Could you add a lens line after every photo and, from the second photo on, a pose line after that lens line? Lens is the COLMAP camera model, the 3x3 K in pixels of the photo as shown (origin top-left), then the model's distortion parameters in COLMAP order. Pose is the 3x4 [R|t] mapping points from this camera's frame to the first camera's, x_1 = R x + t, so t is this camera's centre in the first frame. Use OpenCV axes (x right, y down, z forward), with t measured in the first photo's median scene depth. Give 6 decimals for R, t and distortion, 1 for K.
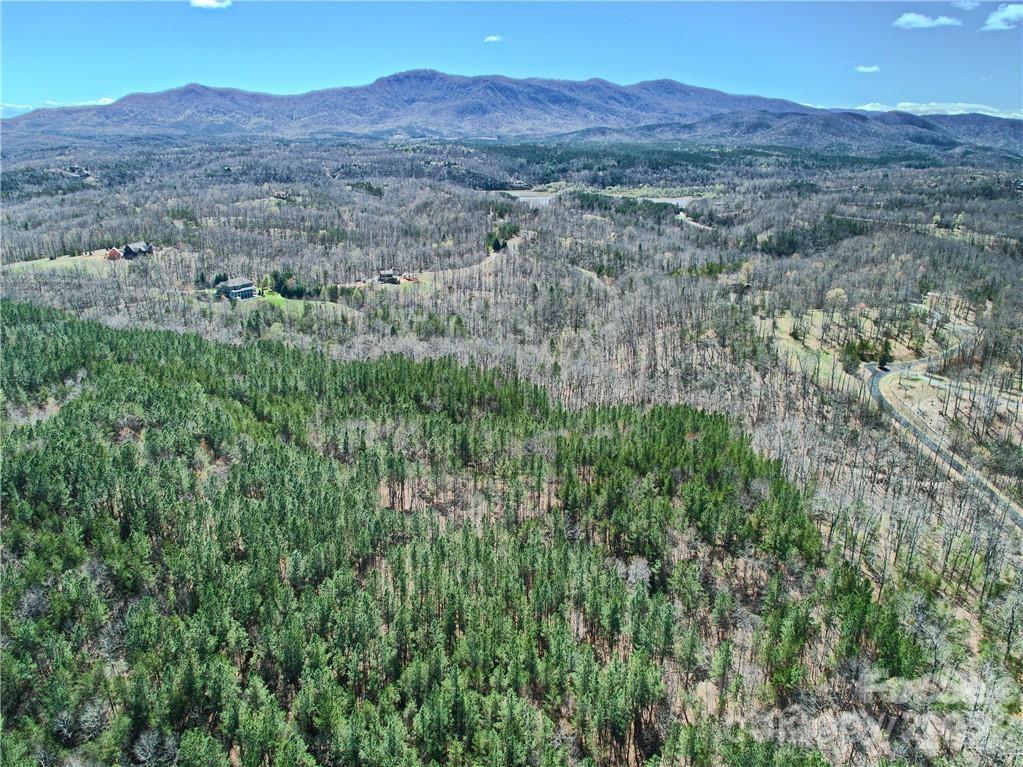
lens RADIAL K [[712.6, 0, 511.5], [0, 712.6, 383.5], [0, 0, 1]] dist [0.017181, -0.045636]
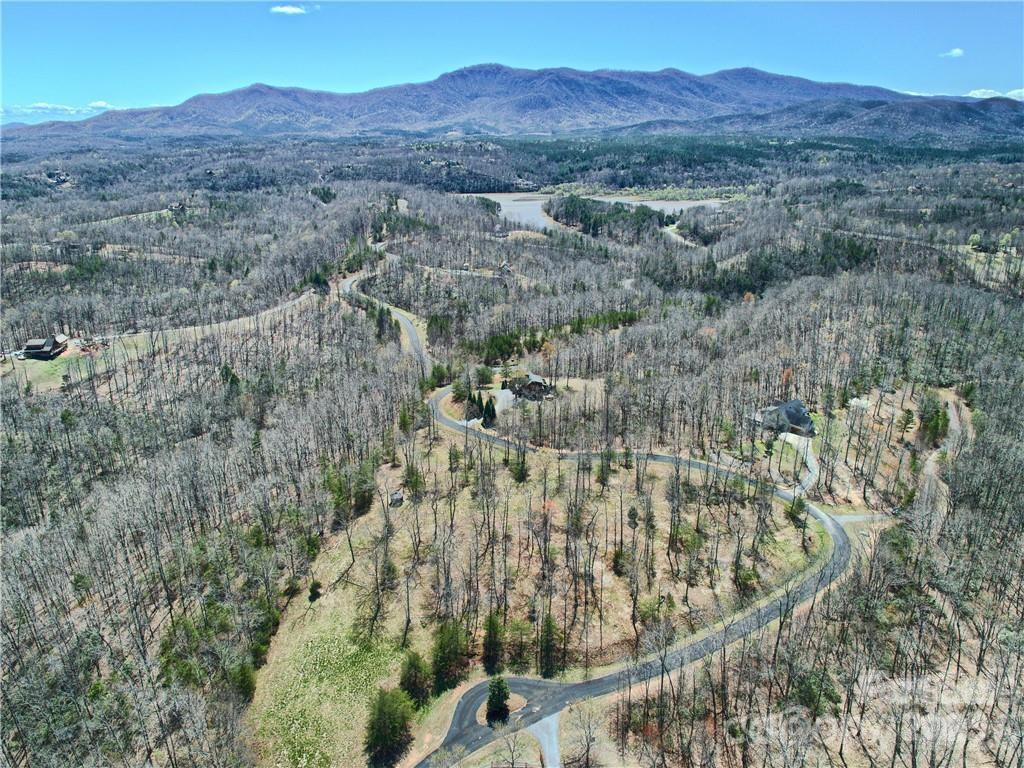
lens RADIAL K [[713.3, 0, 512.0], [0, 713.3, 384.0], [0, 0, 1]] dist [0.017181, -0.045636]
pose [[0.993461, 0.022843, -0.111861, 0.103018], [-0.022095, 0.999725, 0.007919, -0.038090], [0.112011, -0.005396, 0.993692, 0.108447]]
